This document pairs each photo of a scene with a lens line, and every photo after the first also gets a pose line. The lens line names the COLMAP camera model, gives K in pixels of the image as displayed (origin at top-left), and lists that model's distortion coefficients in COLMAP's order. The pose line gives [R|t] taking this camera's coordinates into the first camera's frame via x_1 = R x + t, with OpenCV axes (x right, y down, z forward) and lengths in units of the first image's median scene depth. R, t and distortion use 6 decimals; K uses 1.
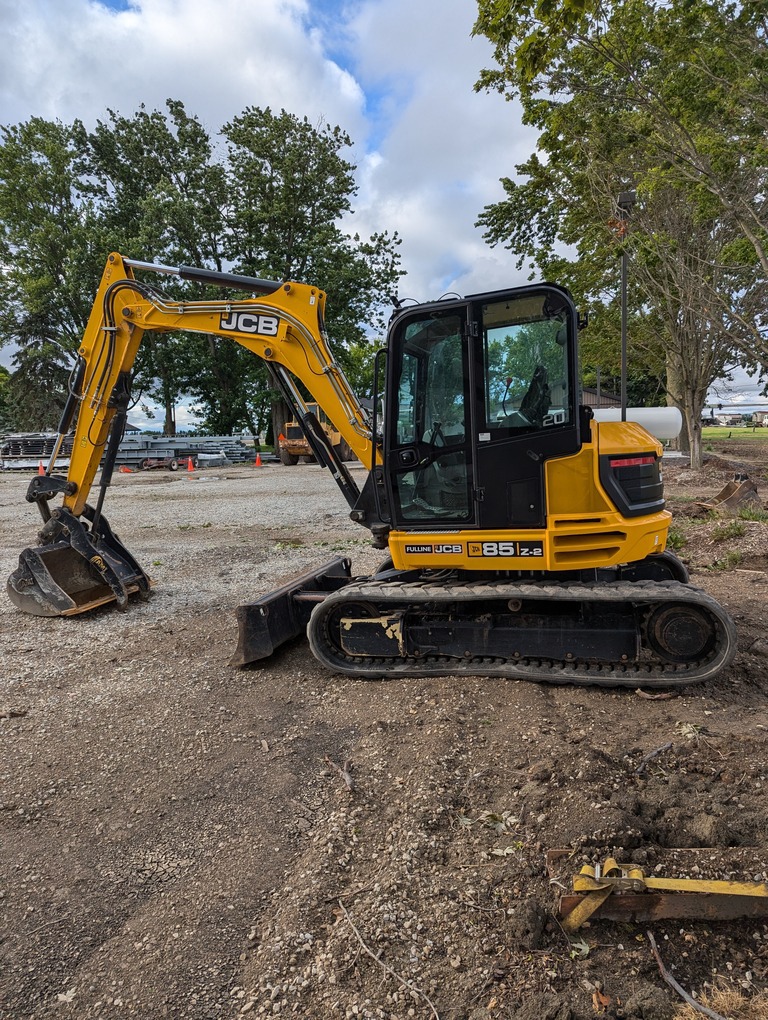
lens RADIAL K [[711.3, 0, 384.0], [0, 711.3, 510.0], [0, 0, 1]] dist [0.048998, -0.003768]
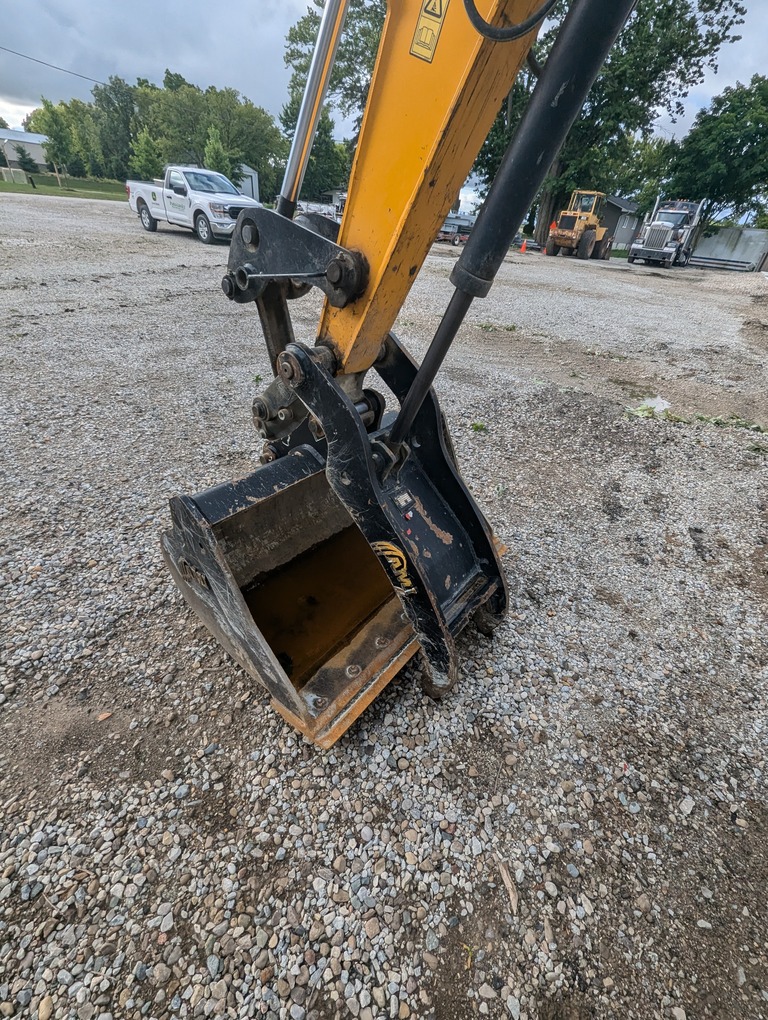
lens RADIAL K [[424.1, 0, 390.6], [0, 424.1, 512.0], [0, 0, 1]] dist [0.005363, -0.000548]
pose [[0.915049, 0.314467, -0.252578, -0.345177], [-0.157424, 0.854994, 0.494170, -0.035145], [0.371353, -0.412428, 0.831866, 0.818428]]
